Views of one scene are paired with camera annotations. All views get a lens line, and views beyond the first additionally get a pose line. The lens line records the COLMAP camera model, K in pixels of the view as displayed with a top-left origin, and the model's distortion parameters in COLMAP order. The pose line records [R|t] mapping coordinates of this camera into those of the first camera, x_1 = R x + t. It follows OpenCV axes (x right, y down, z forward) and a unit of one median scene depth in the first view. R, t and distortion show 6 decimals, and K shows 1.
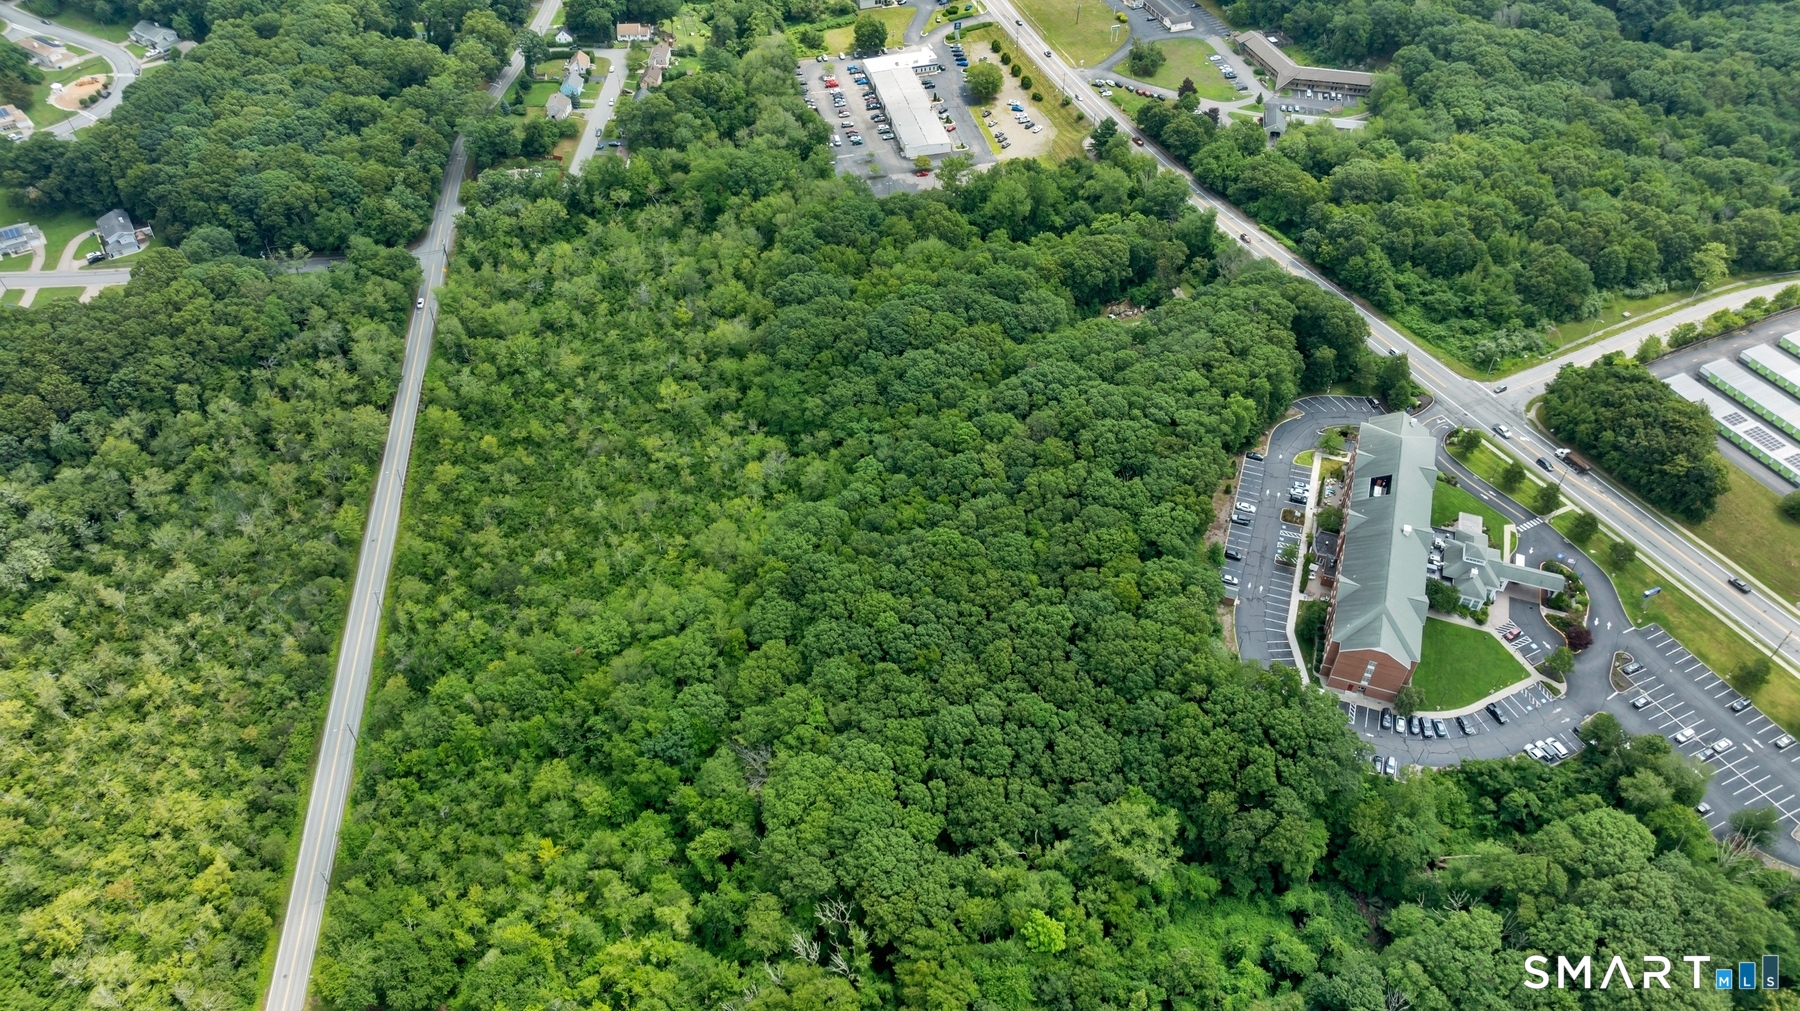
lens RADIAL K [[1270.1, 0, 896.8], [0, 1270.1, 500.6], [0, 0, 1]] dist [-0.043368, 0.043190]
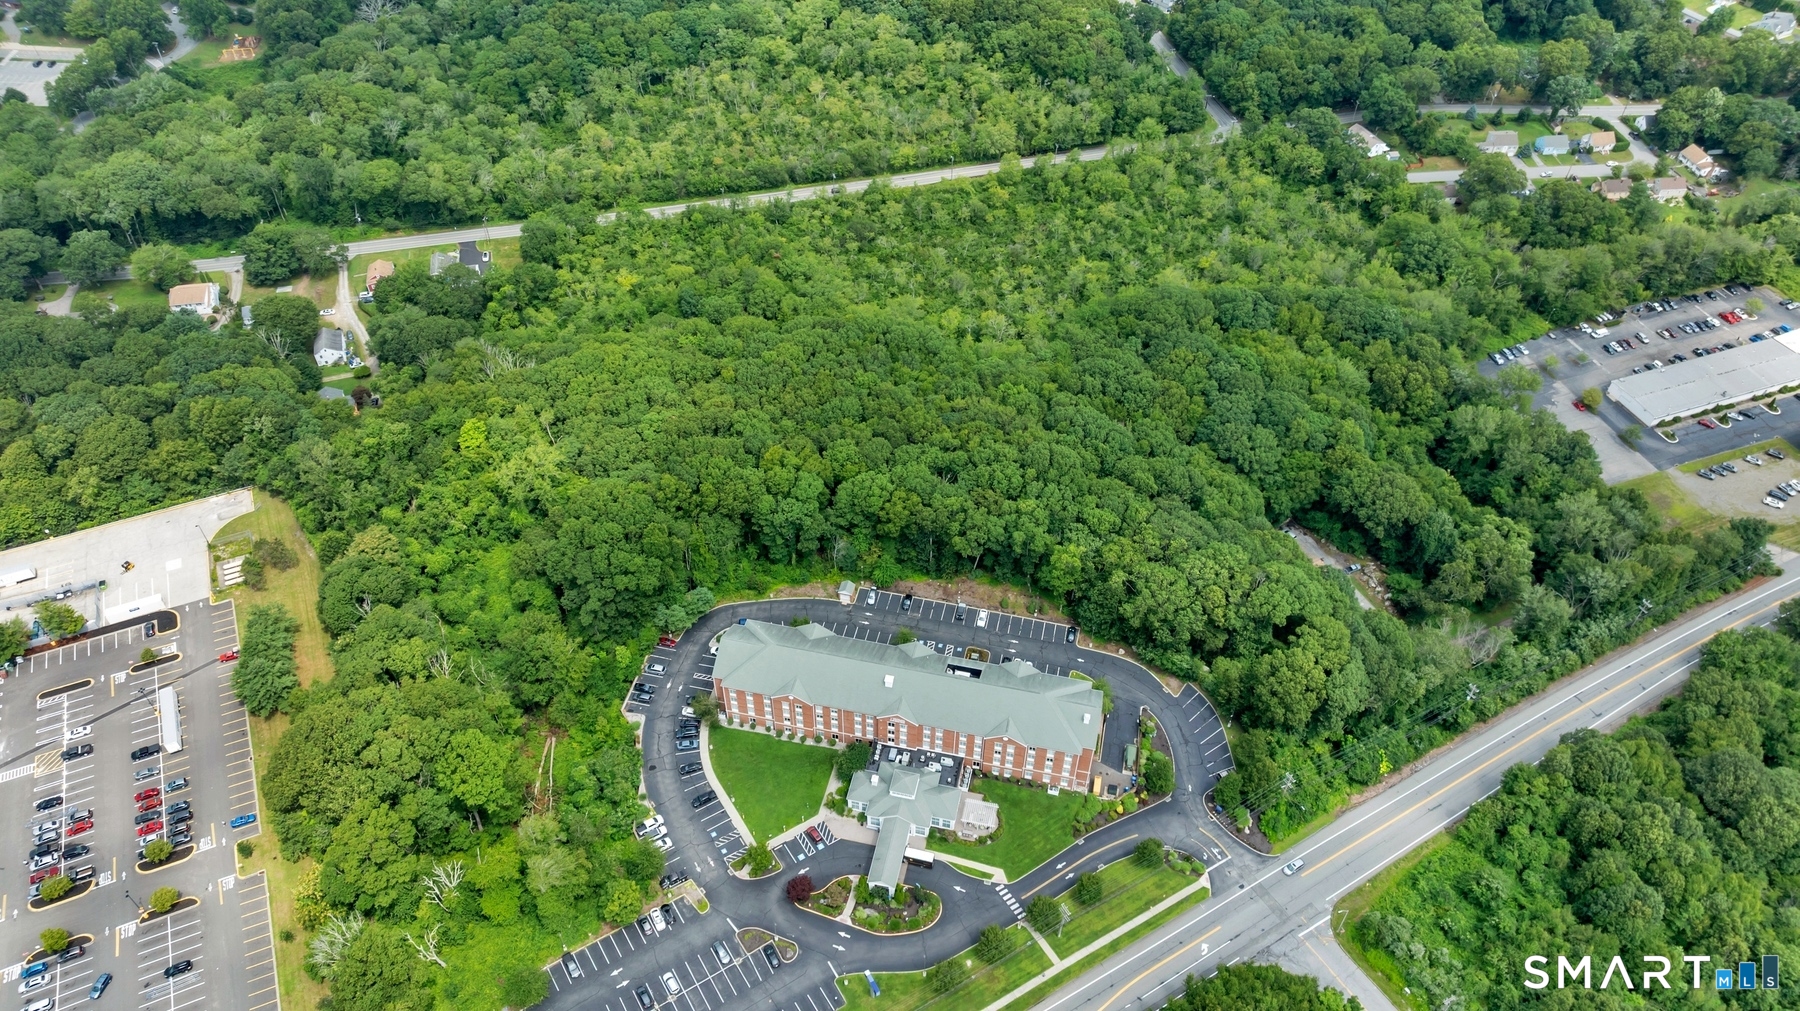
lens RADIAL K [[1270.1, 0, 896.8], [0, 1270.1, 500.6], [0, 0, 1]] dist [-0.043368, 0.043190]
pose [[0.115567, 0.704191, -0.700542, 0.753602], [-0.706154, 0.554243, 0.440637, -0.355612], [0.698563, 0.443767, 0.561320, 0.358283]]
